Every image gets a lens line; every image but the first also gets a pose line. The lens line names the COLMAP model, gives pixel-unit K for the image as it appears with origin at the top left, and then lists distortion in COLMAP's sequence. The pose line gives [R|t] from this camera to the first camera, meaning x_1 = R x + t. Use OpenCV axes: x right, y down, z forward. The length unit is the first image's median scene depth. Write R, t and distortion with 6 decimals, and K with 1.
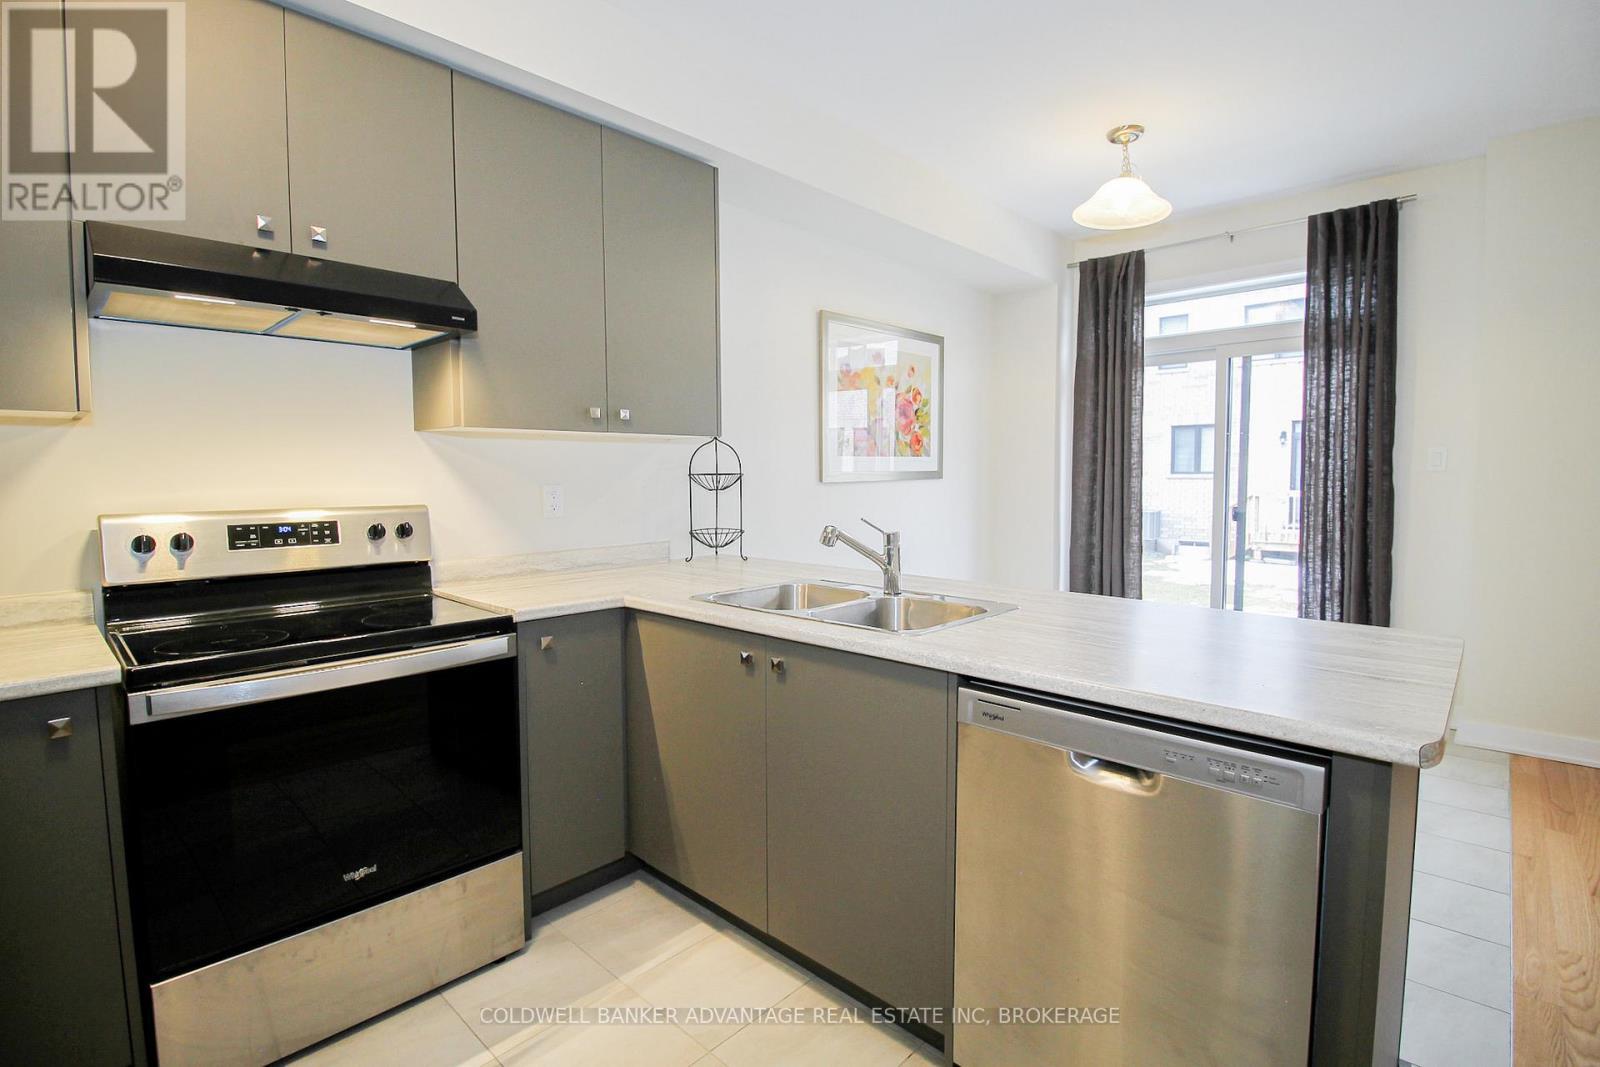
lens RADIAL K [[705.9, 0, 800.0], [0, 705.9, 533.5], [0, 0, 1]] dist [-0.002791, -0.010086]
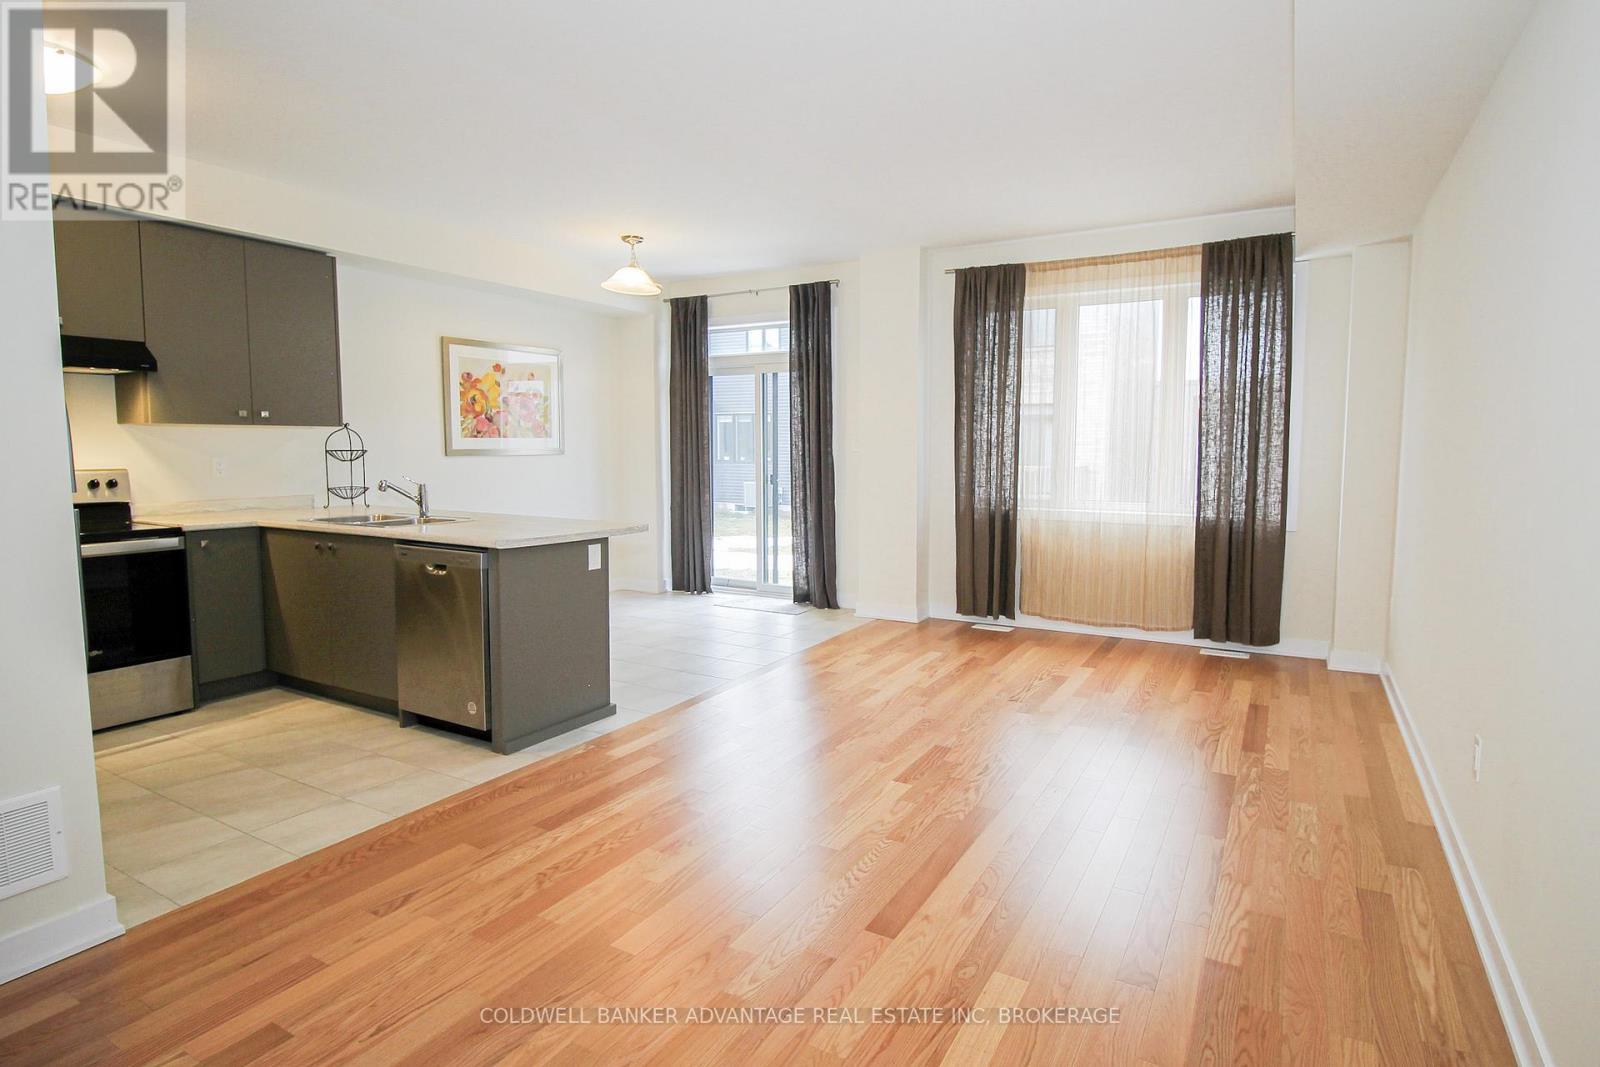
lens RADIAL K [[775.0, 0, 808.1], [0, 775.0, 522.5], [0, 0, 1]] dist [-0.000054, -0.014291]
pose [[0.970490, -0.014179, 0.240724, 0.542613], [0.011110, 0.999839, 0.014100, 0.071829], [-0.240885, -0.011009, 0.970491, -1.051730]]
